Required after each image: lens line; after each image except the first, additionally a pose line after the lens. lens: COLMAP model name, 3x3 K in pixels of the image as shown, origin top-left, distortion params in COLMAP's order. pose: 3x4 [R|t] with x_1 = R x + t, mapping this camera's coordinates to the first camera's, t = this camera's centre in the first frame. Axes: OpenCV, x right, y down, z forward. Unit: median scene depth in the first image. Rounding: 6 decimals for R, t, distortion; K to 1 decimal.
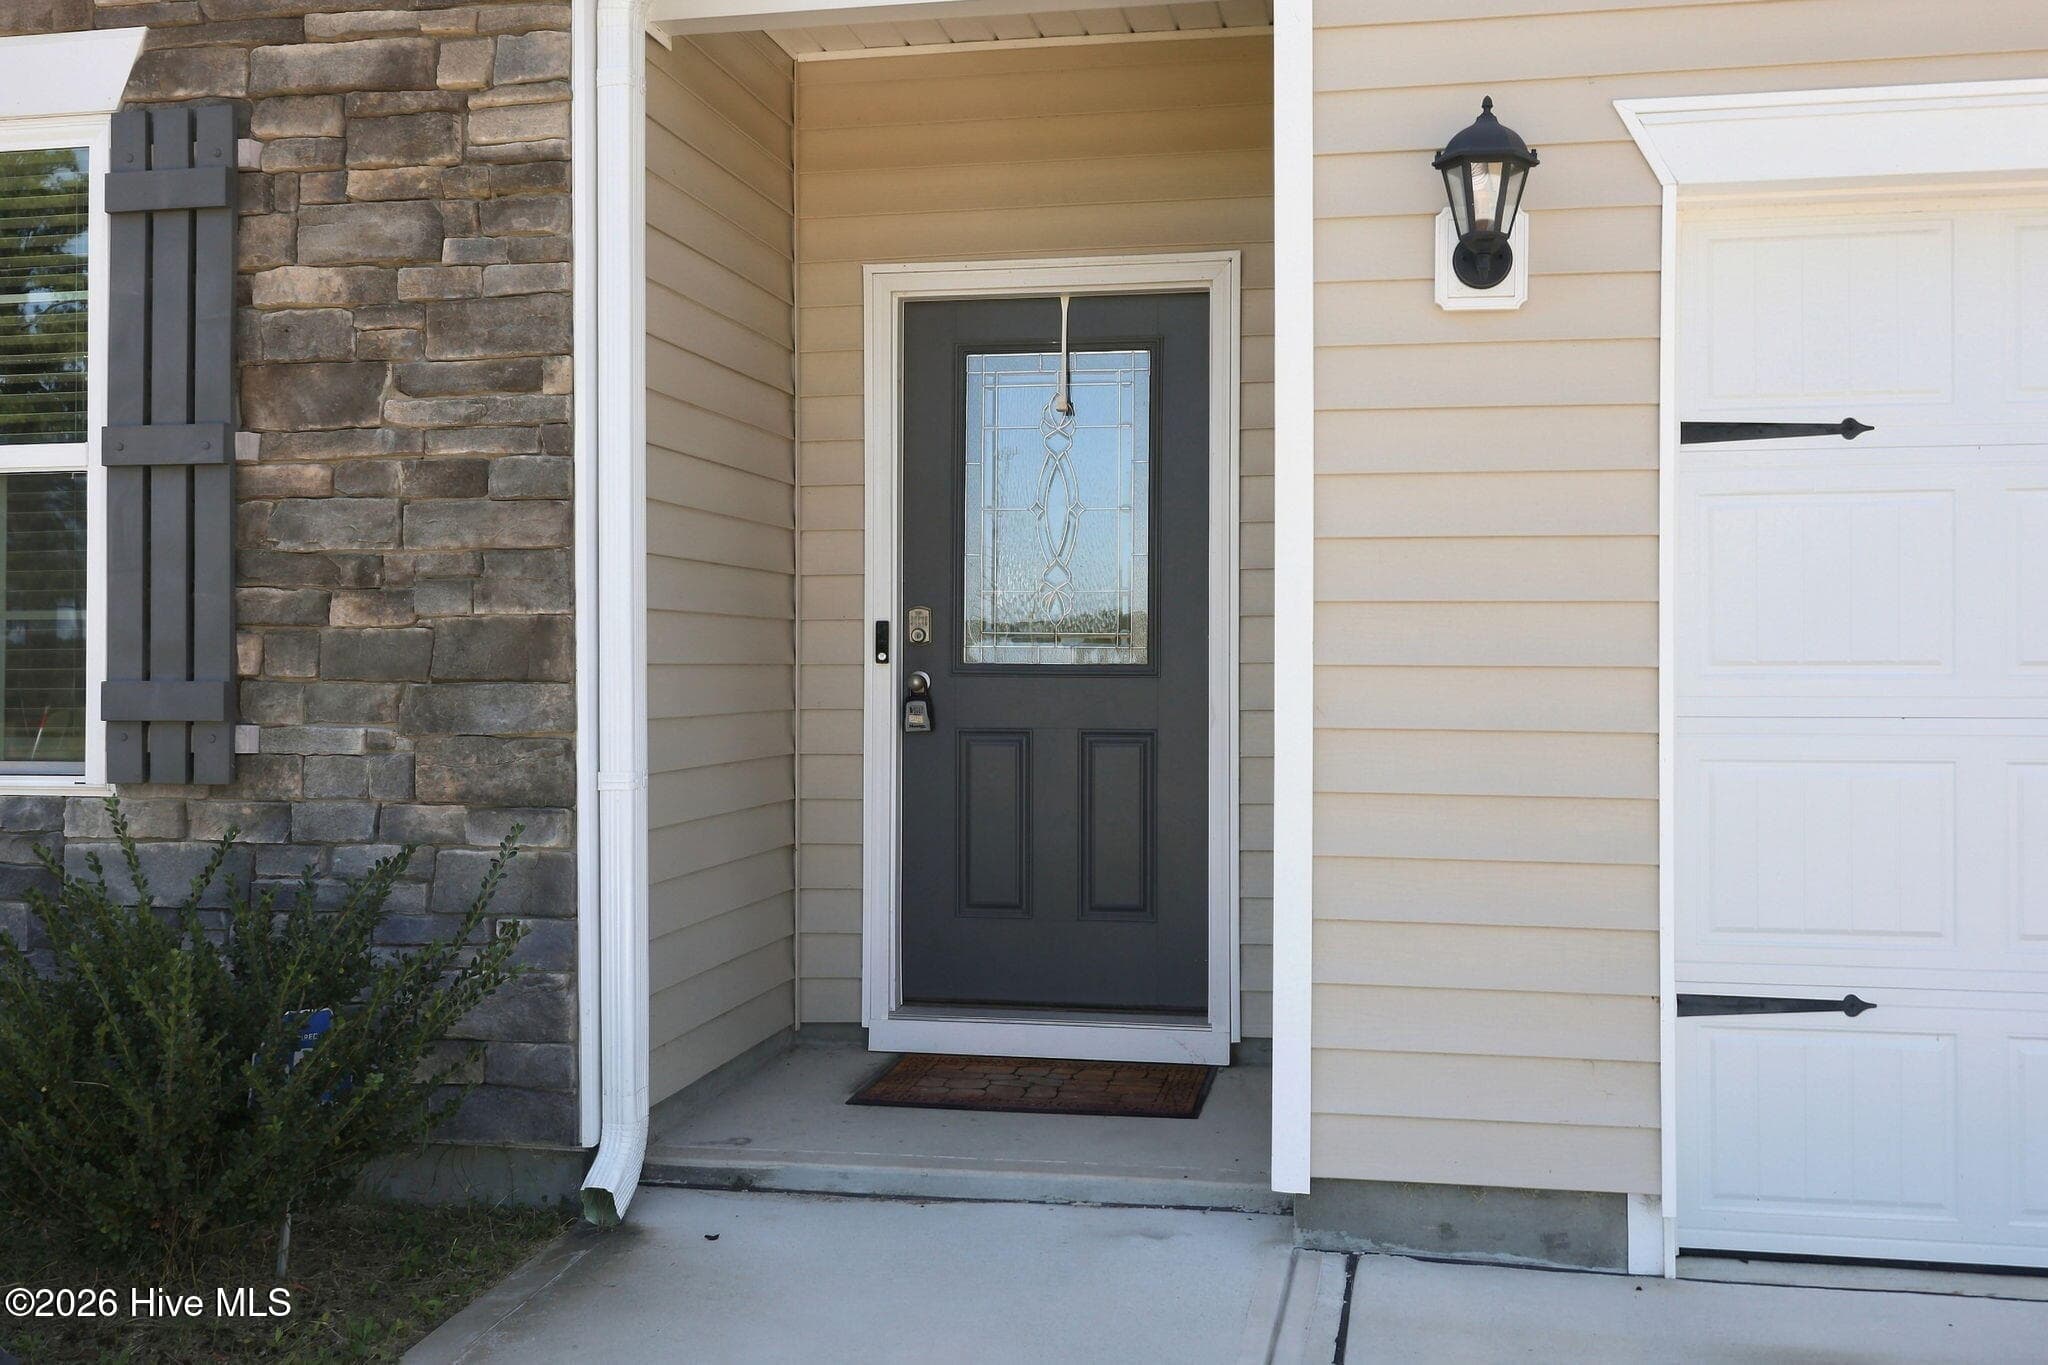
lens RADIAL K [[1972.2, 0, 1022.0], [0, 1972.2, 647.3], [0, 0, 1]] dist [0.002021, 0.003918]
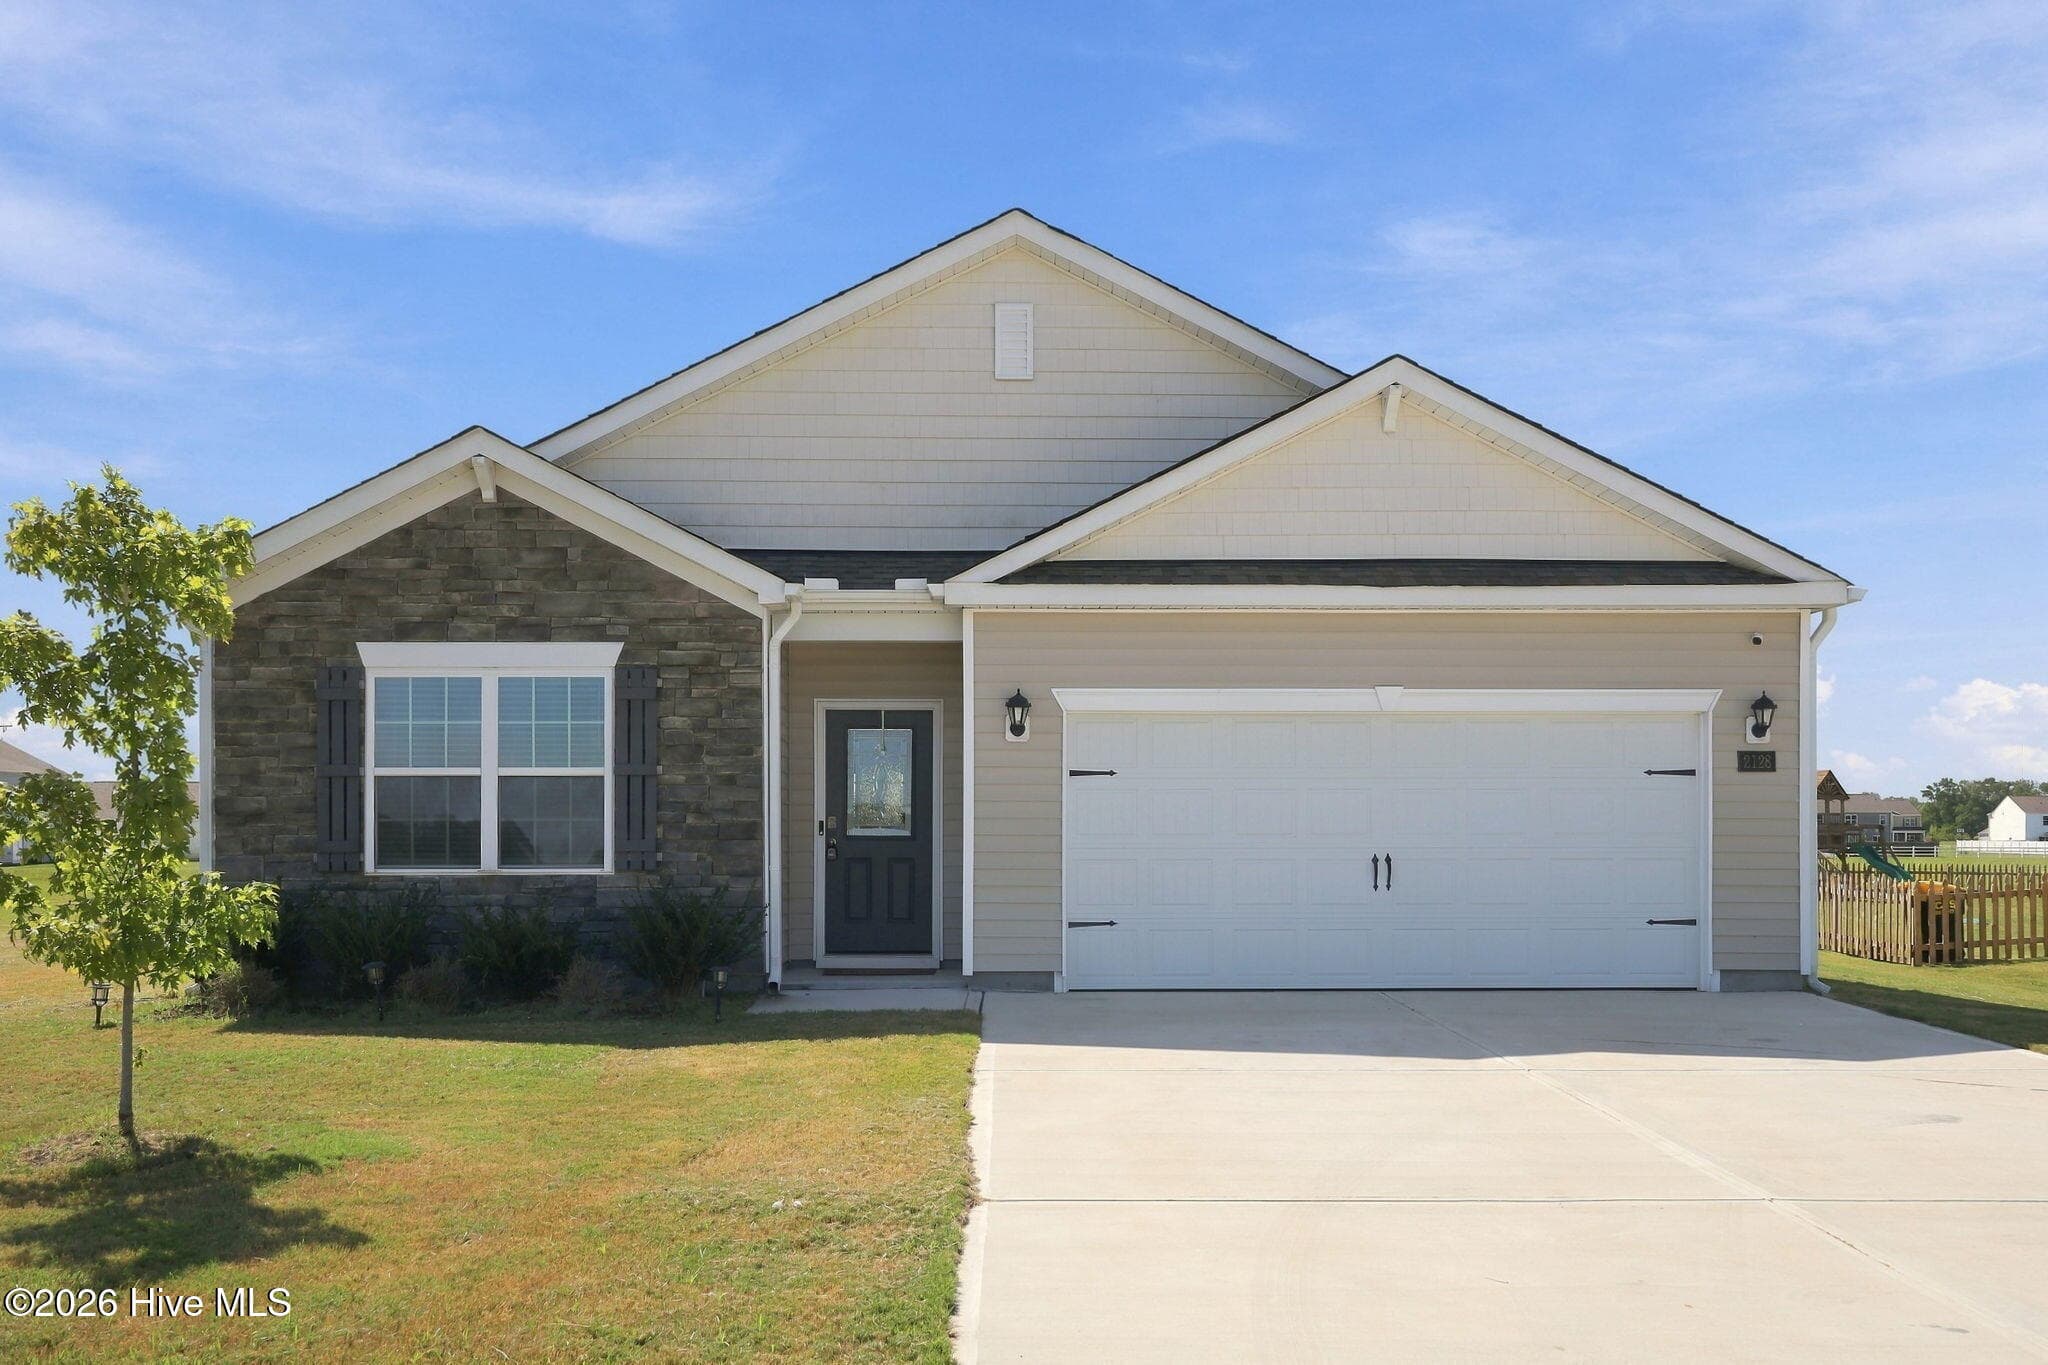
lens RADIAL K [[1764.3, 0, 1022.6], [0, 1764.3, 829.8], [0, 0, 1]] dist [-0.000680, -0.001859]
pose [[0.978132, 0.001172, 0.207982, -0.416751], [-0.001101, 0.999999, -0.000455, 0.001140], [-0.207982, 0.000216, 0.978133, -2.088747]]
